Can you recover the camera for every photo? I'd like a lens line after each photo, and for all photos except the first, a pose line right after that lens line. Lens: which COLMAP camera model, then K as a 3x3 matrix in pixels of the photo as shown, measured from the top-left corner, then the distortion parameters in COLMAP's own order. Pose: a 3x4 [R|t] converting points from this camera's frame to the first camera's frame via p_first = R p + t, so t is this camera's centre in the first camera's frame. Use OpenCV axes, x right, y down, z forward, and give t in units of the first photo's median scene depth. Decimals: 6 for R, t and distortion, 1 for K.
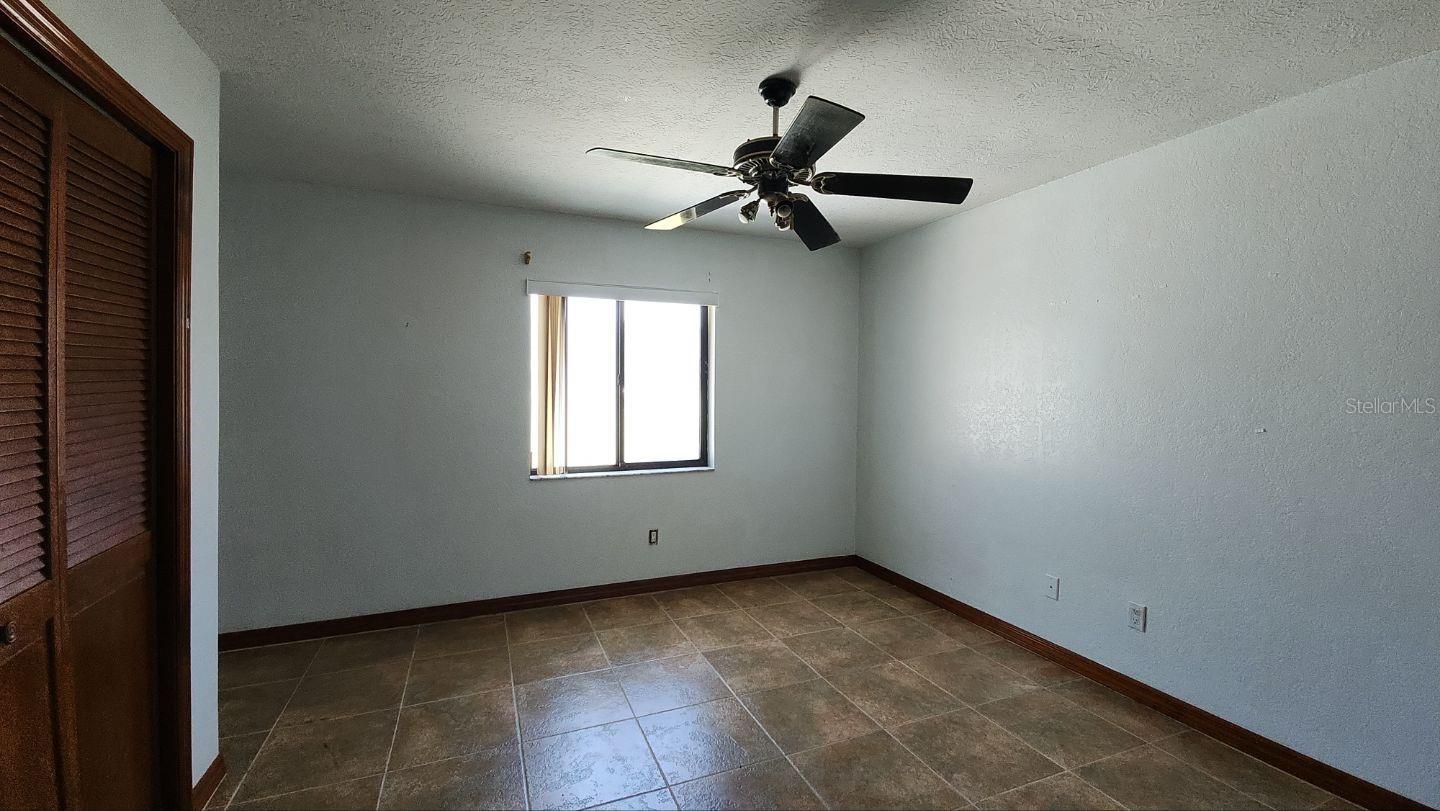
lens RADIAL K [[587.5, 0, 730.1], [0, 587.5, 396.9], [0, 0, 1]] dist [-0.013178, -0.000154]
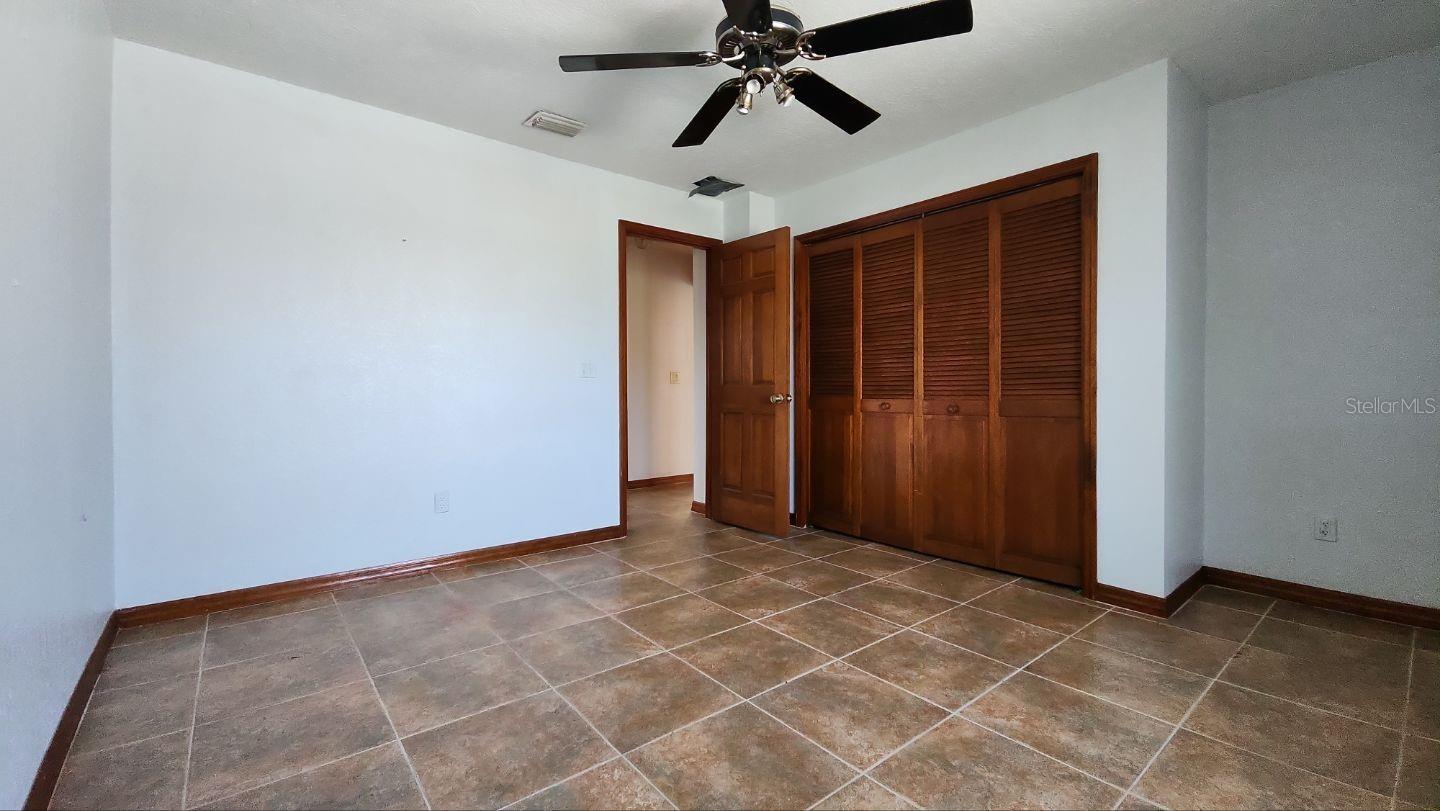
lens RADIAL K [[587.5, 0, 726.7], [0, 587.5, 396.1], [0, 0, 1]] dist [-0.013178, -0.000154]
pose [[-0.961190, -0.010910, -0.275671, 0.349859], [-0.016778, 0.999680, 0.018940, 0.144269], [0.275376, 0.022830, -0.961065, 1.736809]]
